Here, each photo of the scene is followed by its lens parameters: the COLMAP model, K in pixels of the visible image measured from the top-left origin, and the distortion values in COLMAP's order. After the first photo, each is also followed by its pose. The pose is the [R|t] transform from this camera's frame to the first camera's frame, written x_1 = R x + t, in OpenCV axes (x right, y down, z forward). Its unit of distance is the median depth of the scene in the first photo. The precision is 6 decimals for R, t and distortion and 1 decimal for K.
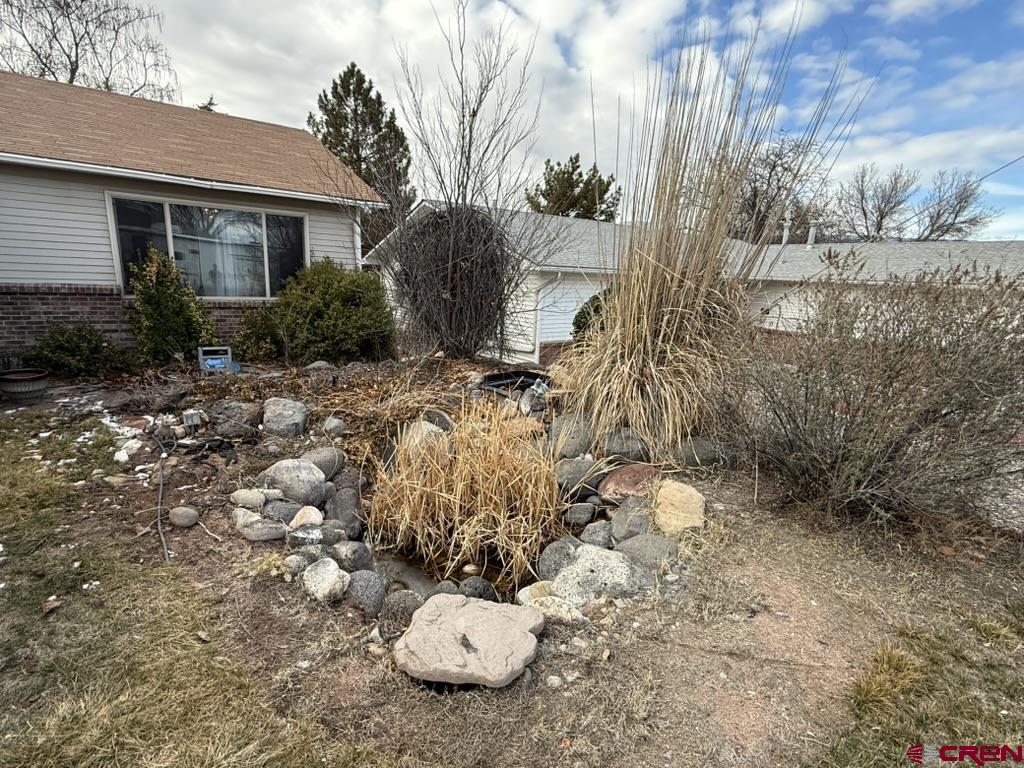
lens RADIAL K [[494.9, 0, 513.6], [0, 494.9, 383.7], [0, 0, 1]] dist [0.002457, 0.000289]
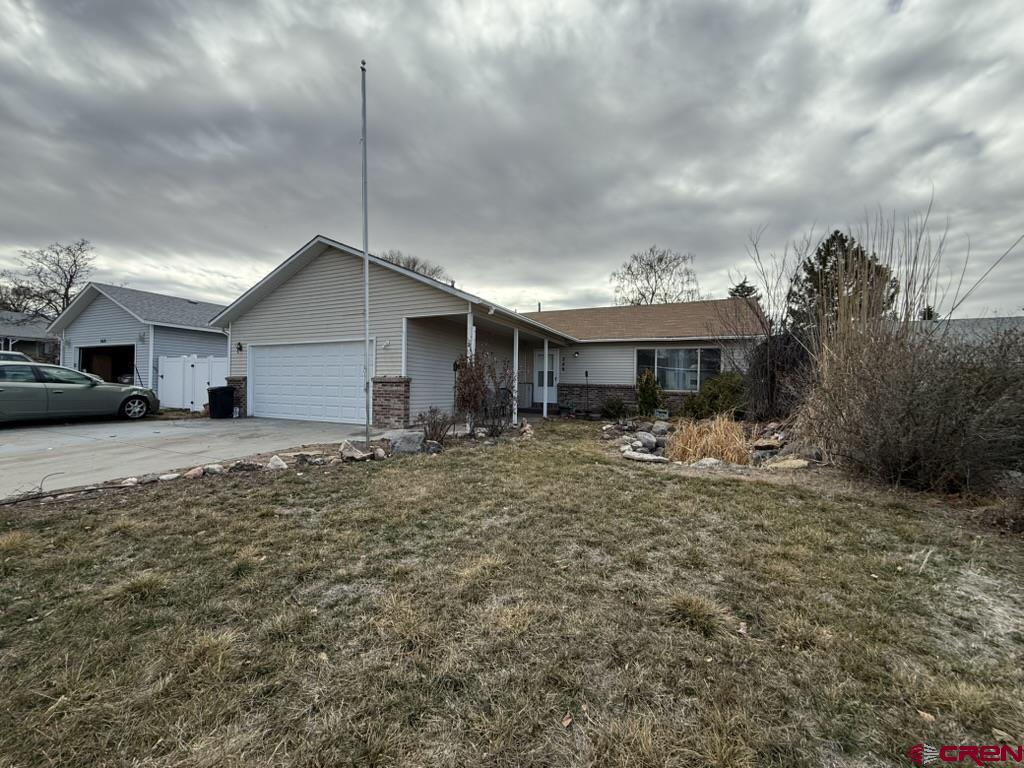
lens RADIAL K [[404.2, 0, 504.7], [0, 404.2, 391.1], [0, 0, 1]] dist [0.002551, 0.000110]
pose [[0.458889, -0.020367, -0.888260, 0.637992], [-0.195221, 0.972995, -0.123165, 0.190711], [0.866781, 0.229926, 0.442521, -0.386639]]
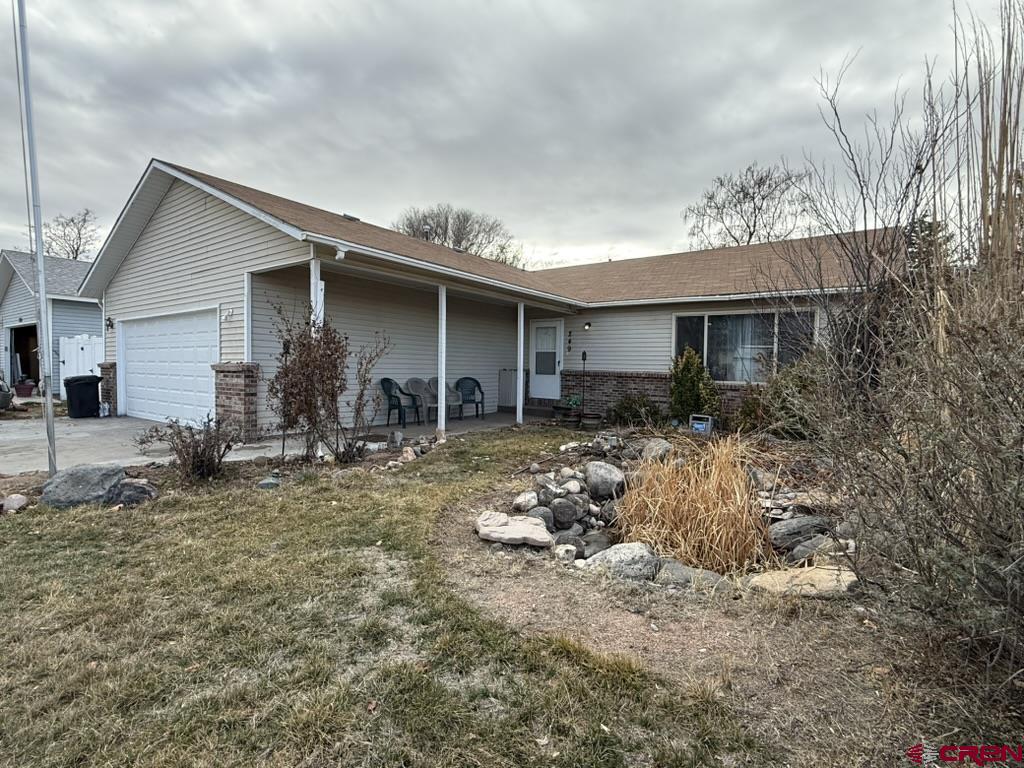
lens RADIAL K [[494.9, 0, 506.8], [0, 494.9, 376.1], [0, 0, 1]] dist [0.002457, 0.000289]
pose [[0.288316, -0.018978, -0.957347, 0.495701], [-0.215720, 0.972814, -0.084251, 0.046470], [0.932920, 0.230810, 0.276384, 0.123828]]
